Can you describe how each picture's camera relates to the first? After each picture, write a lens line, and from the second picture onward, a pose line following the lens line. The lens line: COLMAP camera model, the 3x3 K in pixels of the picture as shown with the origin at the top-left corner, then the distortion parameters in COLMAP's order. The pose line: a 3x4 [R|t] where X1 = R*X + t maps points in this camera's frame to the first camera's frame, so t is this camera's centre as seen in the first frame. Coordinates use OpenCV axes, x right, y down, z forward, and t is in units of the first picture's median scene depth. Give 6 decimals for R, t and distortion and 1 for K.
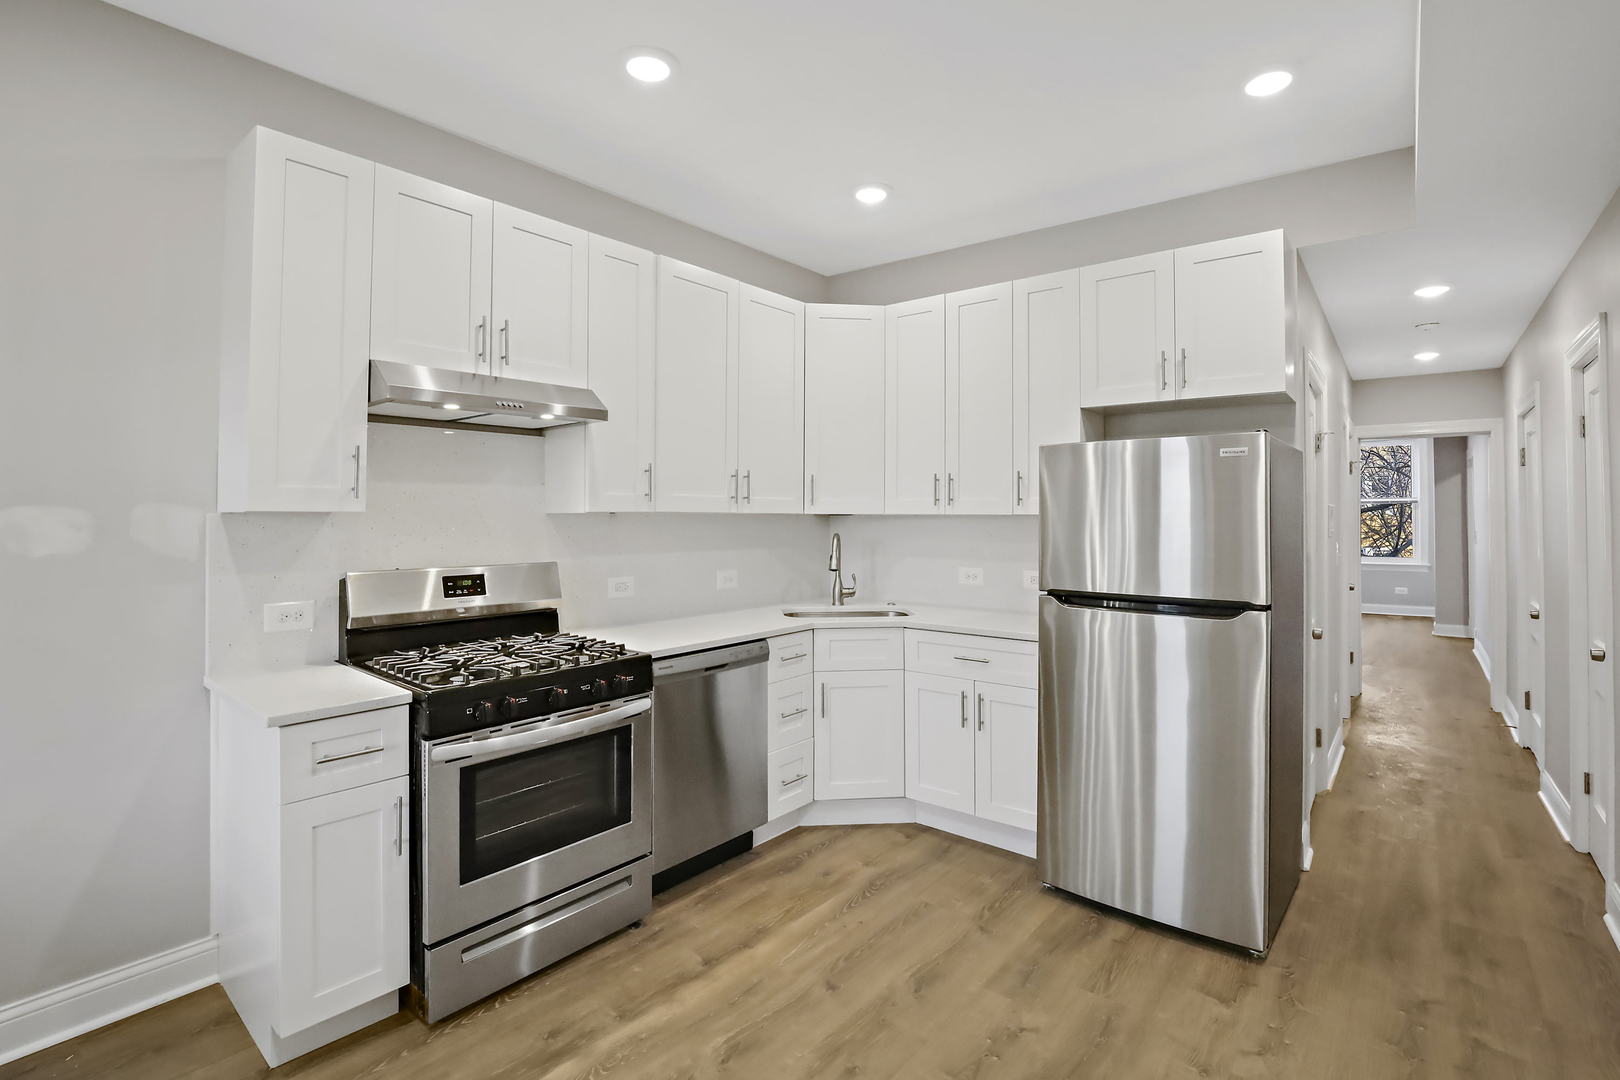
lens RADIAL K [[765.0, 0, 808.0], [0, 765.0, 498.3], [0, 0, 1]] dist [-0.026558, 0.001873]
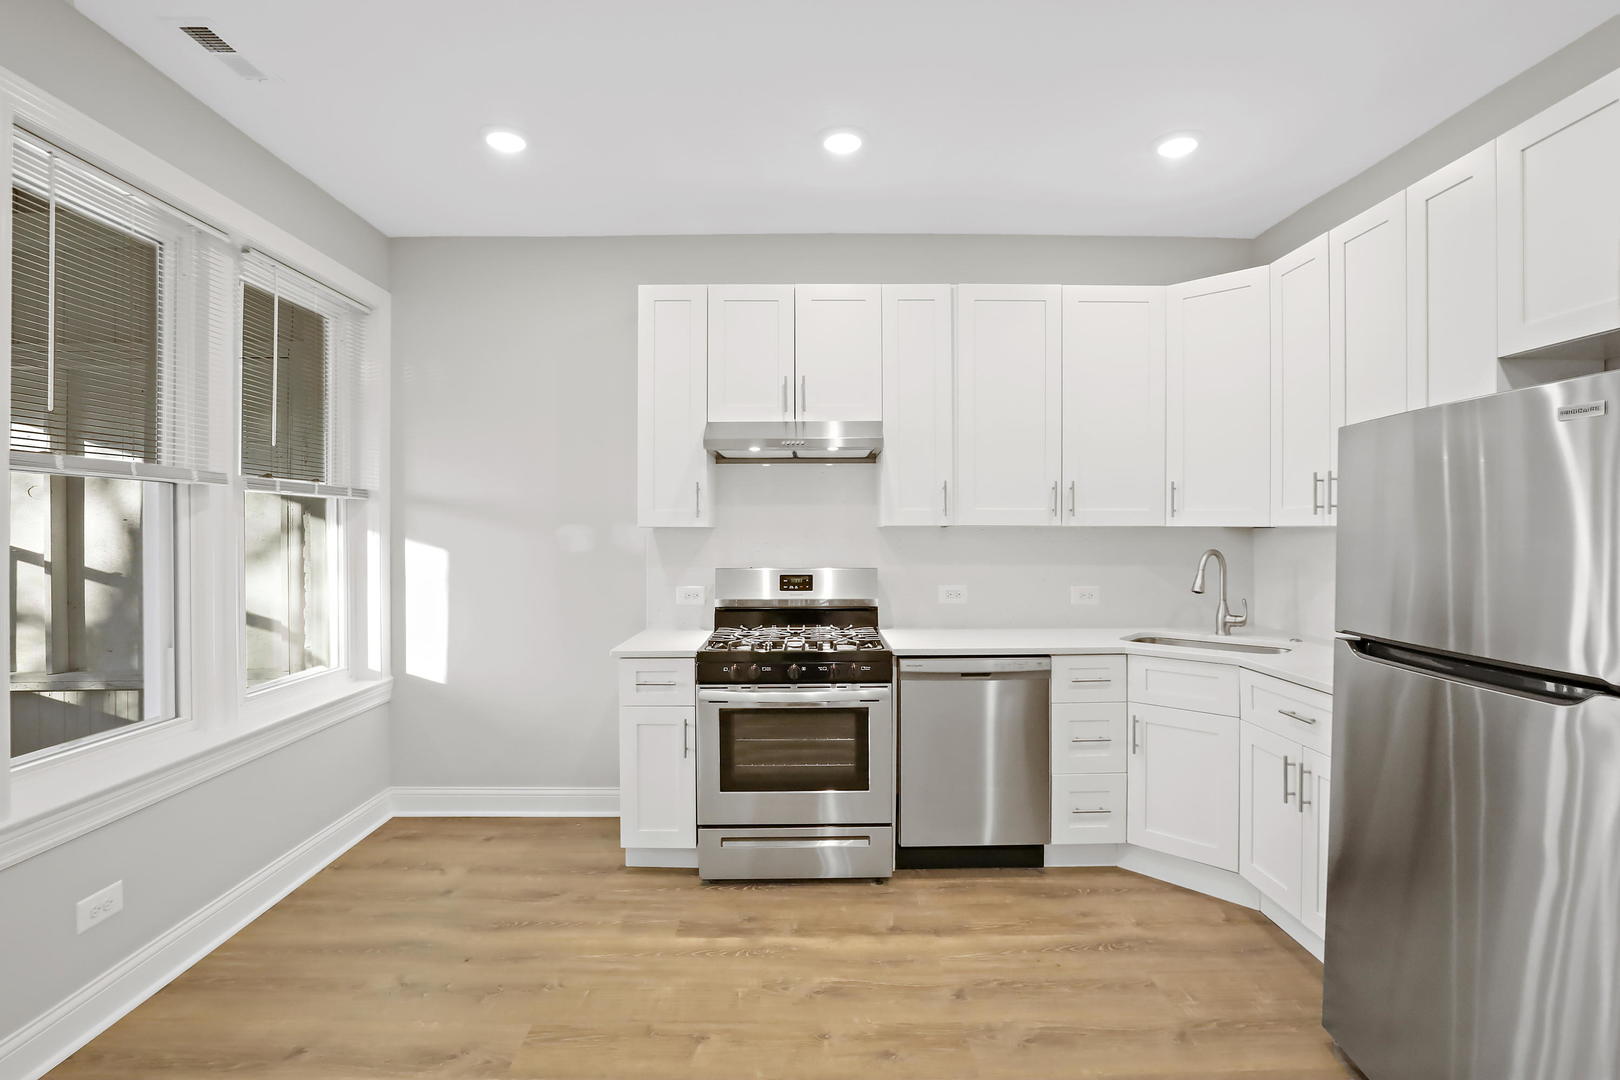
lens RADIAL K [[750.7, 0, 812.4], [0, 750.7, 528.2], [0, 0, 1]] dist [-0.033801, 0.006179]
pose [[0.642979, -0.003359, -0.765876, 0.561115], [0.018856, 0.999757, 0.011446, 0.006560], [0.765652, -0.021801, 0.642886, 0.193184]]
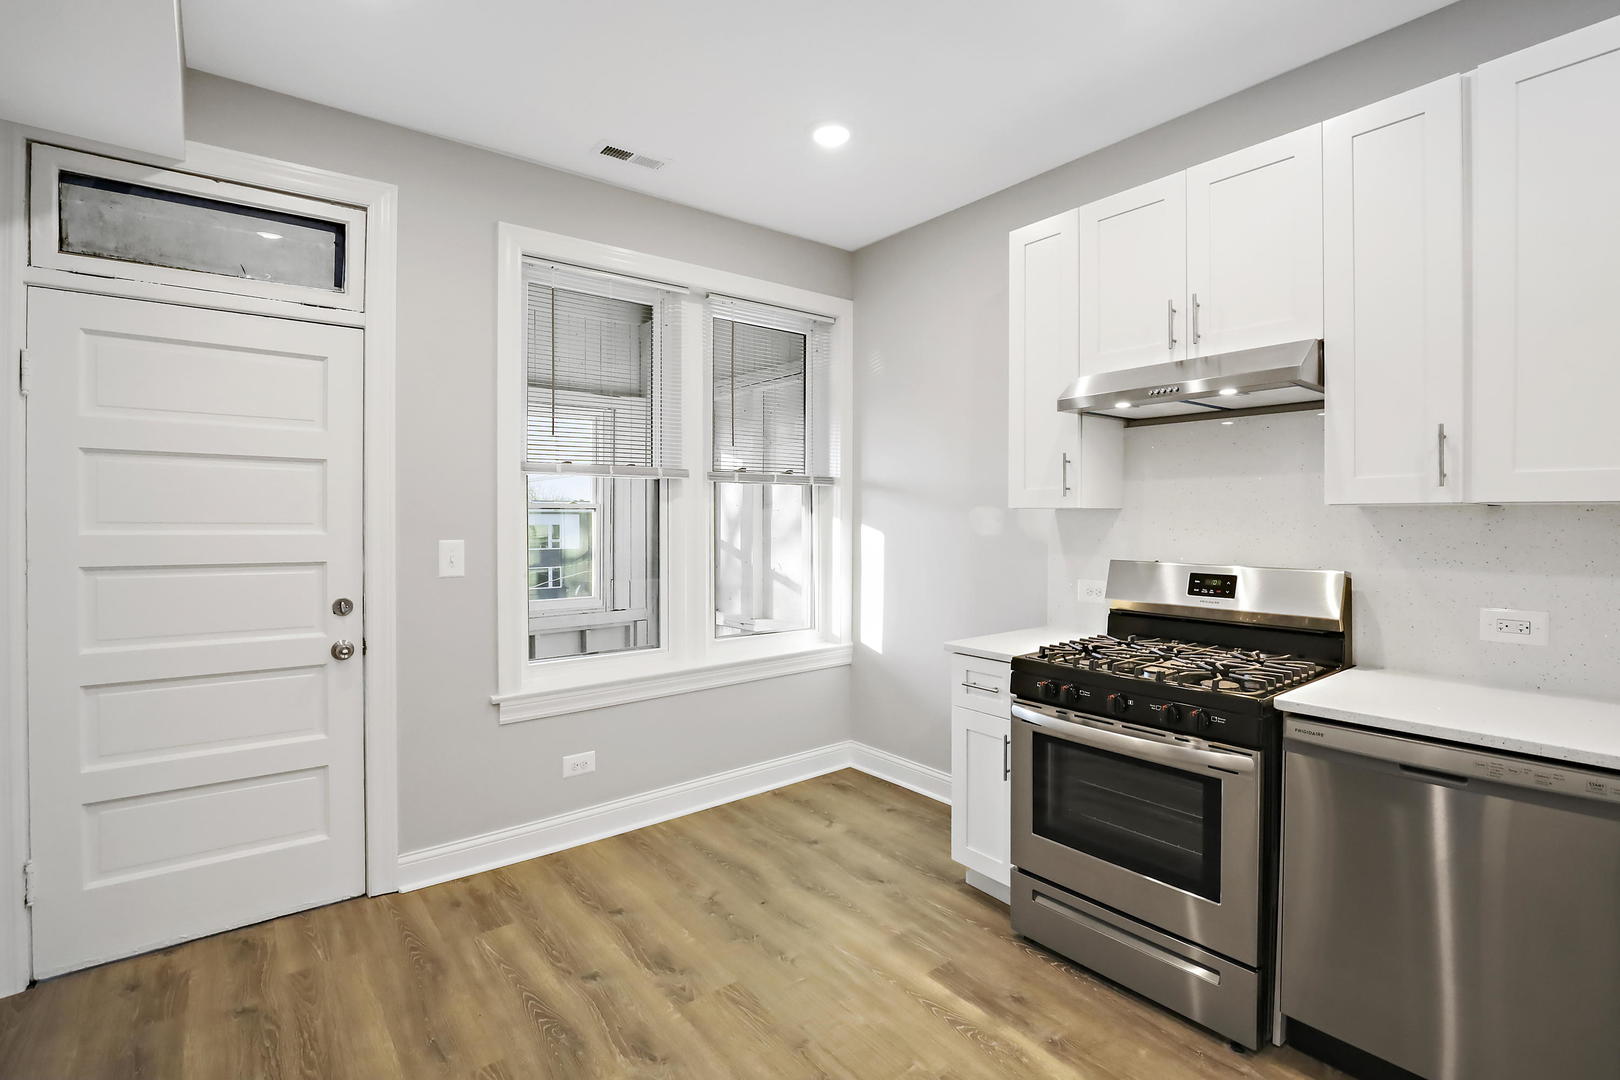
lens RADIAL K [[761.7, 0, 809.1], [0, 761.7, 522.4], [0, 0, 1]] dist [-0.028781, 0.000734]
pose [[-0.220151, 0.010129, -0.975413, 0.569806], [0.022533, 0.999732, 0.005296, 0.021282], [0.975205, -0.020813, -0.220320, 0.727723]]
